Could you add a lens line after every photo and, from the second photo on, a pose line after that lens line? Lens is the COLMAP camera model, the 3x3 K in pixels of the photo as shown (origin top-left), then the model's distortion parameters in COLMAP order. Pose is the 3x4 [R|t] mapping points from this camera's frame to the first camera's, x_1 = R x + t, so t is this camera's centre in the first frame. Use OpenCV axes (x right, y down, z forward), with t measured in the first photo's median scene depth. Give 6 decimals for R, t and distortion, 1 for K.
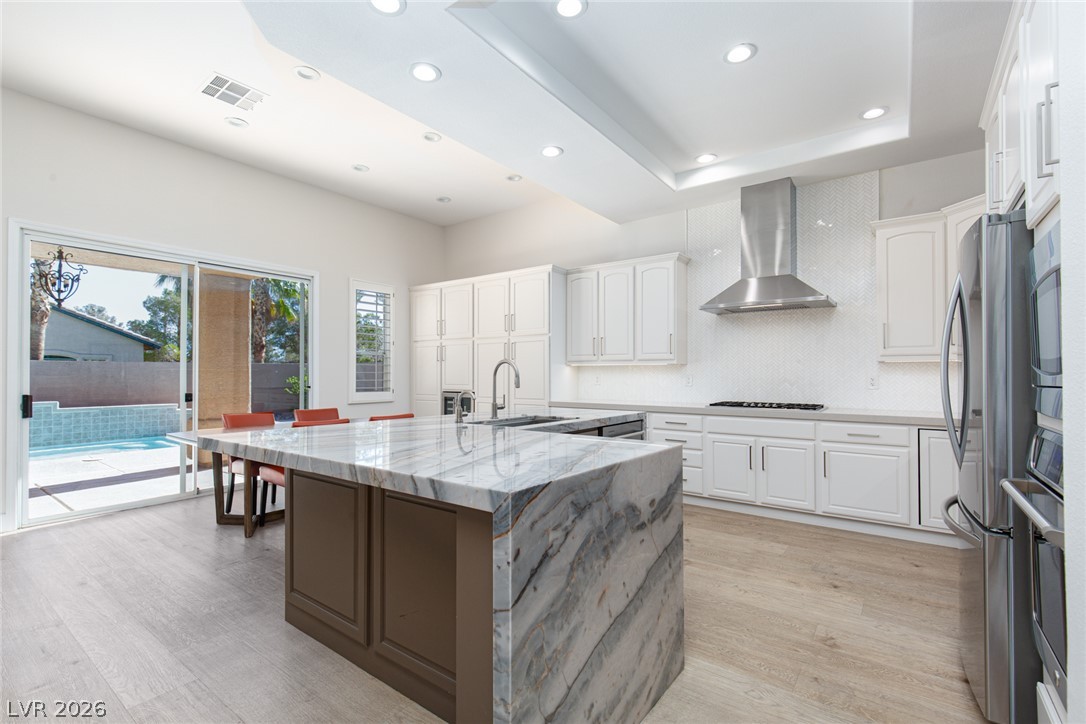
lens RADIAL K [[488.0, 0, 544.5], [0, 488.0, 364.2], [0, 0, 1]] dist [0.011720, -0.002054]
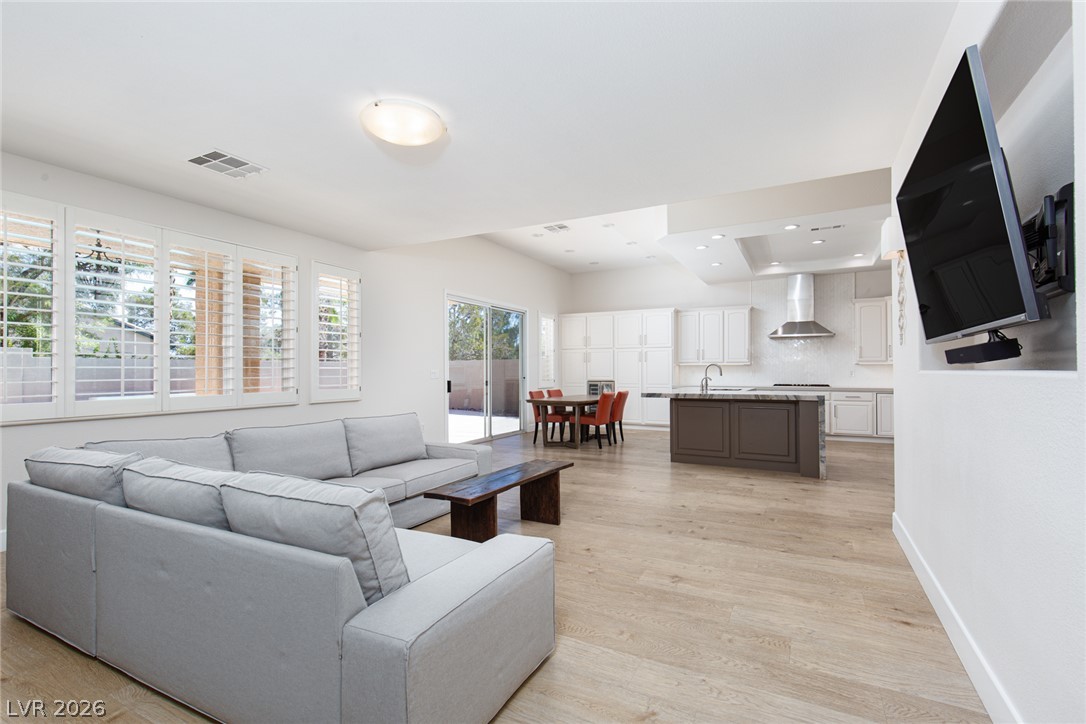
lens RADIAL K [[488.0, 0, 537.9], [0, 488.0, 360.8], [0, 0, 1]] dist [0.011720, -0.002054]
pose [[0.991673, 0.002824, 0.128752, -0.691998], [-0.002805, 0.999996, -0.000332, -0.011359], [-0.128752, -0.000032, 0.991677, -0.673074]]
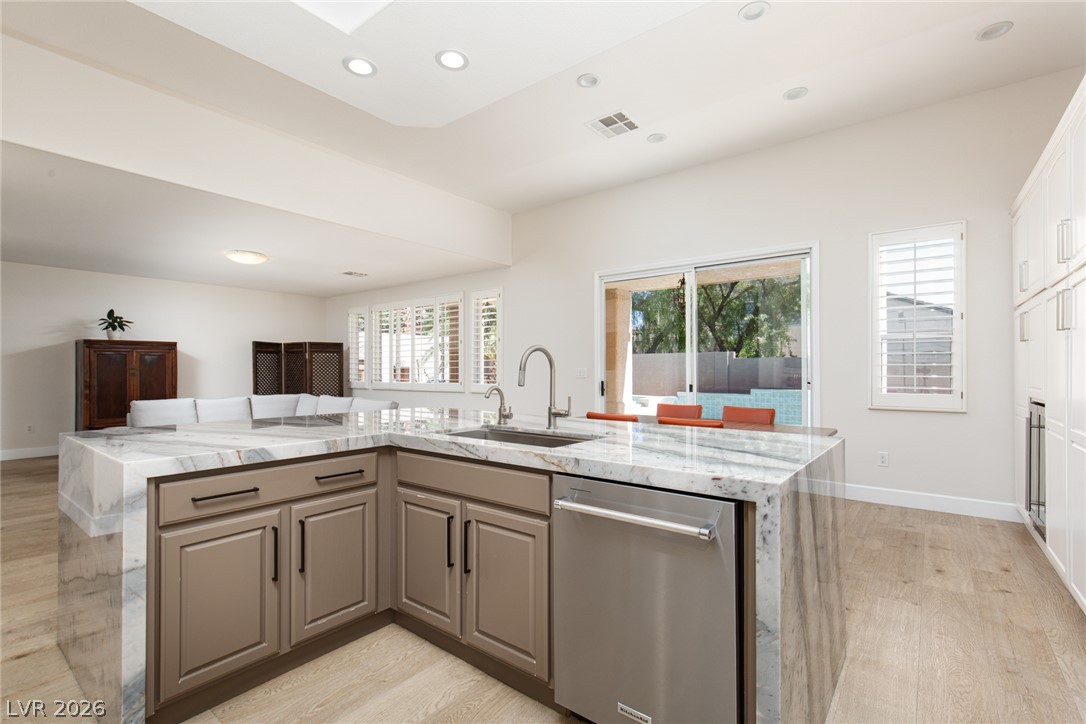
lens RADIAL K [[488.0, 0, 531.3], [0, 488.0, 365.6], [0, 0, 1]] dist [0.011720, -0.002054]
pose [[-0.037206, -0.005627, -0.999292, 0.372959], [0.024677, 0.999674, -0.006548, 0.013197], [0.999003, -0.024904, -0.037055, 0.598503]]
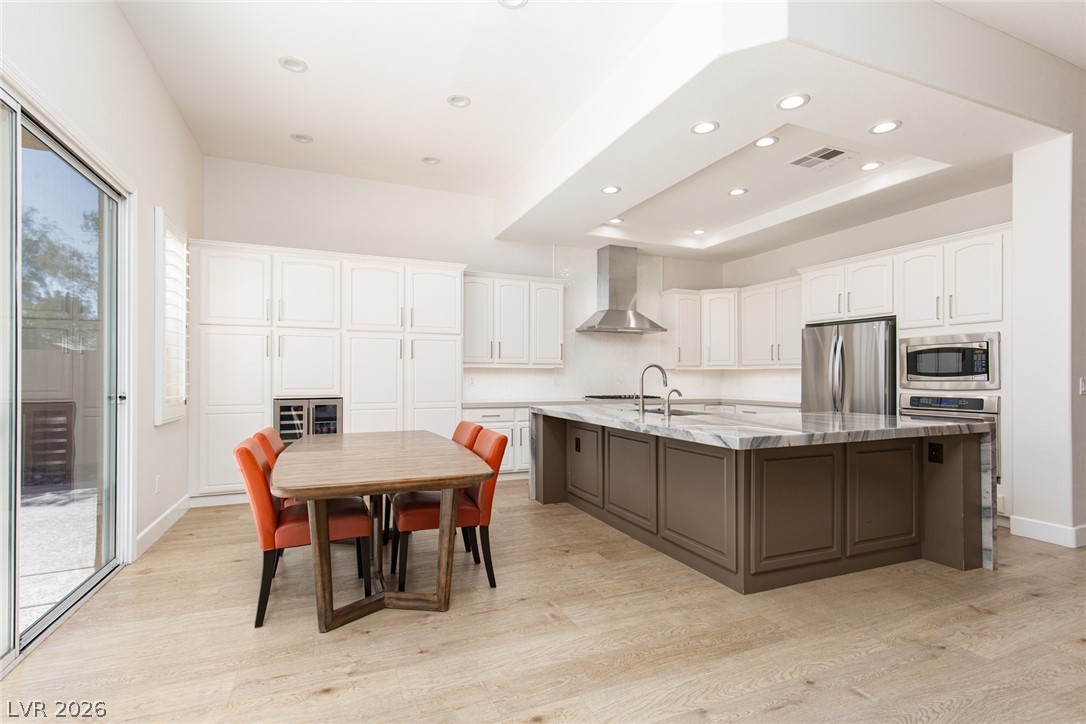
lens RADIAL K [[488.0, 0, 527.1], [0, 488.0, 372.9], [0, 0, 1]] dist [0.011720, -0.002054]
pose [[0.535558, 0.006978, 0.844470, -0.750154], [-0.019946, 0.999791, 0.004388, 0.008165], [-0.844263, -0.019194, 0.535585, 0.358166]]
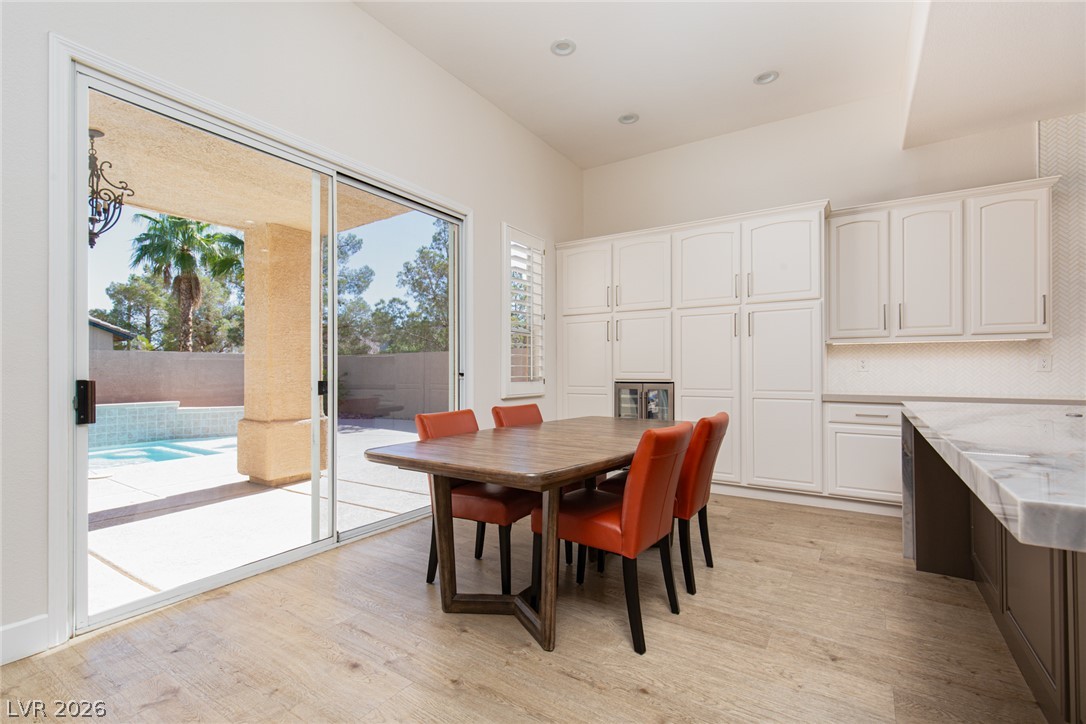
lens RADIAL K [[488.0, 0, 556.9], [0, 488.0, 363.7], [0, 0, 1]] dist [0.011720, -0.002054]
pose [[0.997411, 0.001832, 0.071894, -0.422391], [-0.002142, 0.999989, 0.004236, 0.029958], [-0.071886, -0.004379, 0.997403, 0.318423]]
